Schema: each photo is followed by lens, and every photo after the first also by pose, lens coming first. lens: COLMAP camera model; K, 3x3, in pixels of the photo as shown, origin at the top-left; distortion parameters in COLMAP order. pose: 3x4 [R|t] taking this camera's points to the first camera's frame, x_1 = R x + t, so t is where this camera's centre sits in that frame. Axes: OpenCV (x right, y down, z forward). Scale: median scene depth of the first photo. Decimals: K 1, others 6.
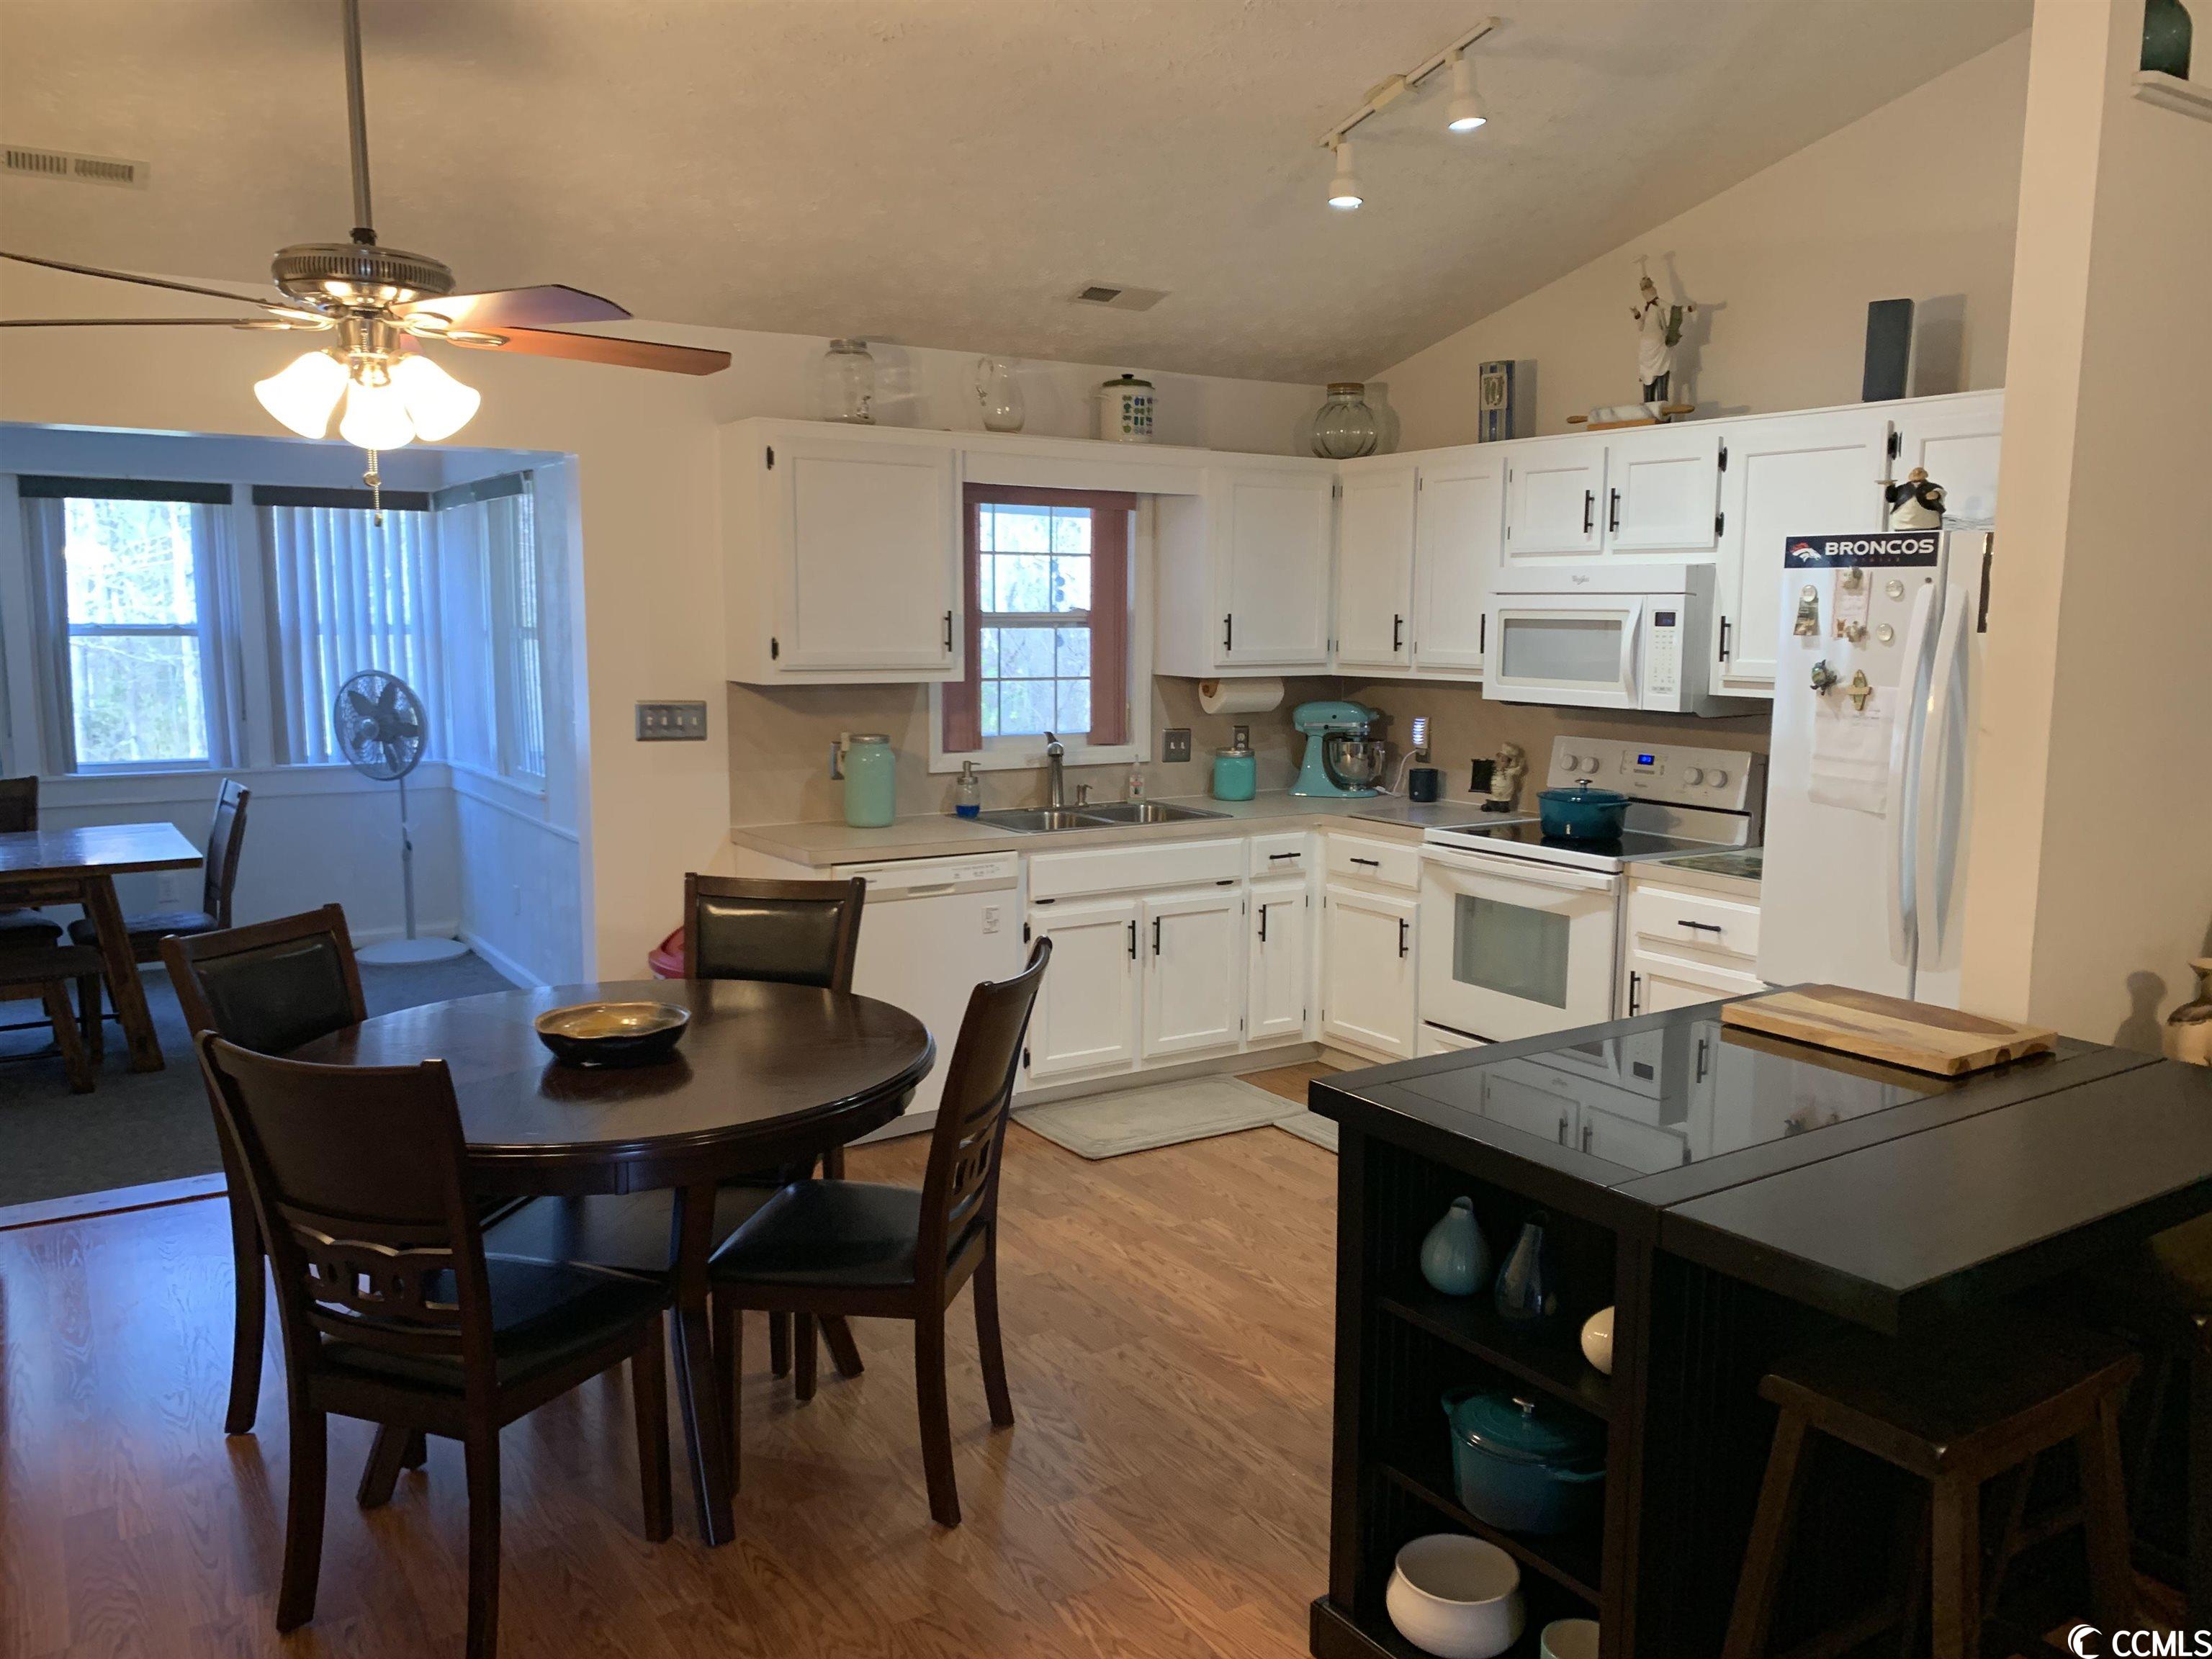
lens RADIAL K [[1519.1, 0, 1106.0], [0, 1519.1, 829.5], [0, 0, 1]] dist [0.075479, -0.148214]
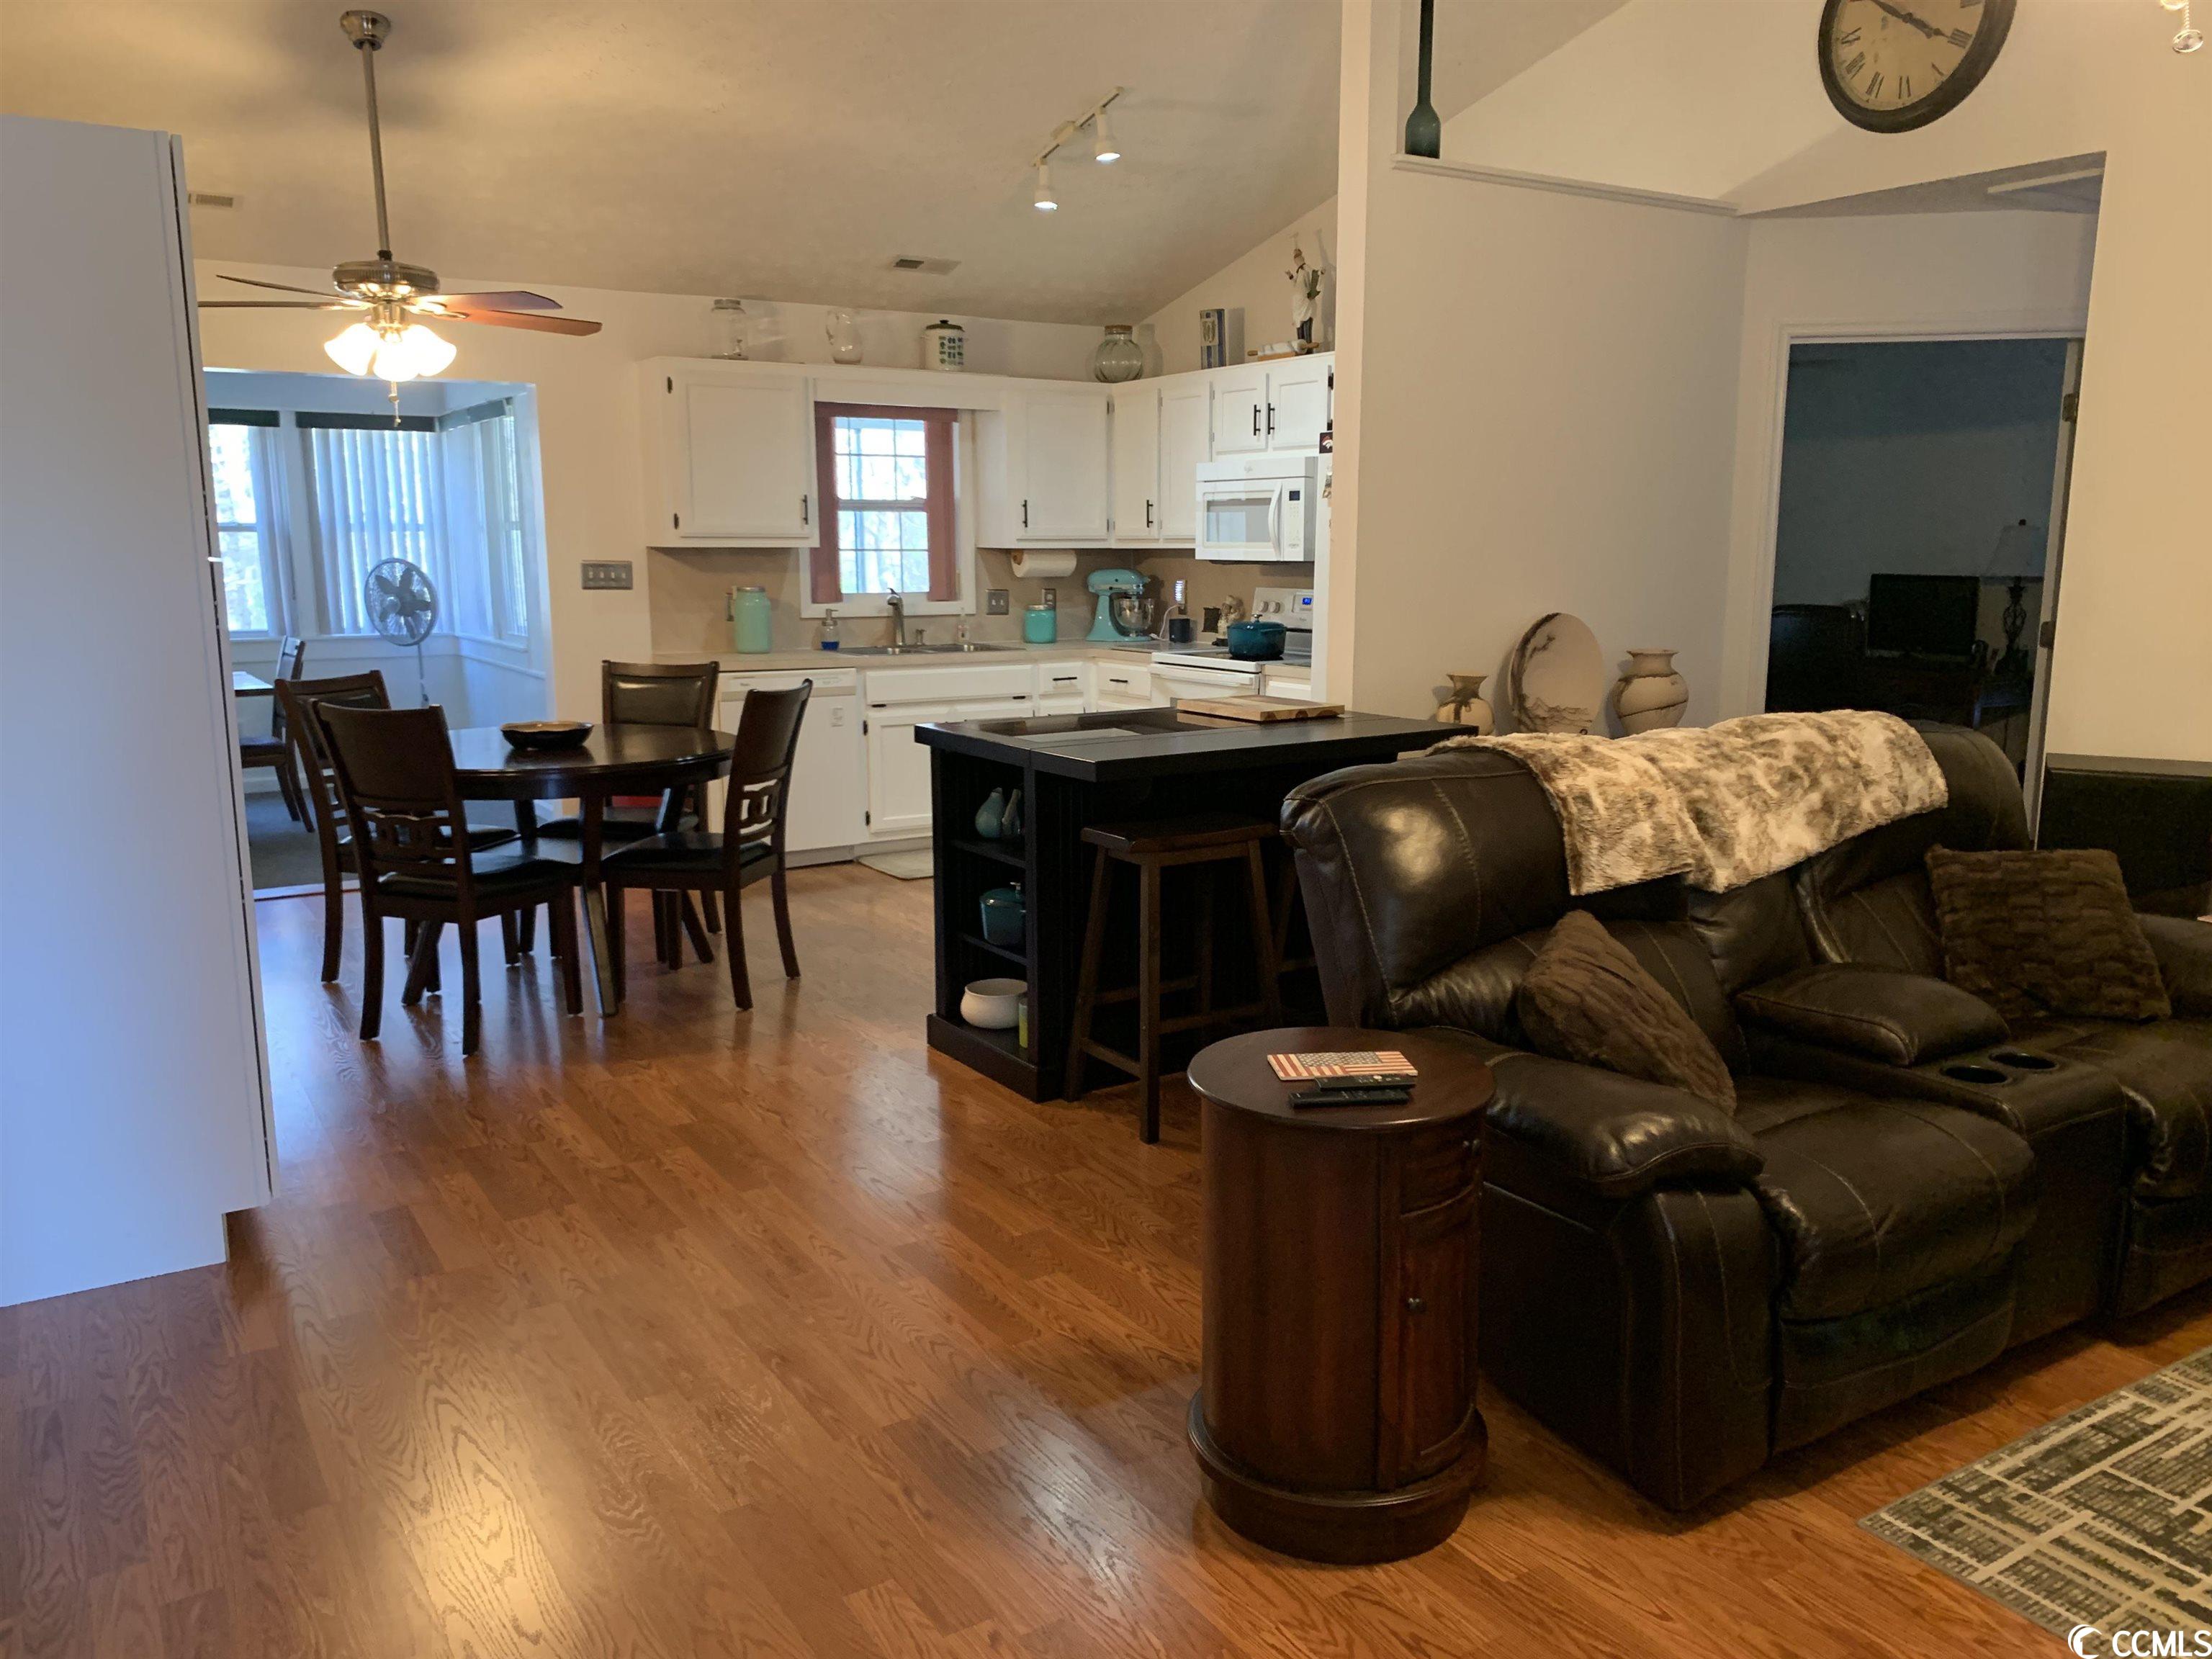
lens RADIAL K [[1519.1, 0, 1106.0], [0, 1519.1, 829.5], [0, 0, 1]] dist [0.075479, -0.148214]
pose [[0.999906, -0.005817, -0.012399, 0.170166], [0.006370, 0.998965, 0.045038, 0.091036], [0.012124, -0.045112, 0.998908, -0.367097]]
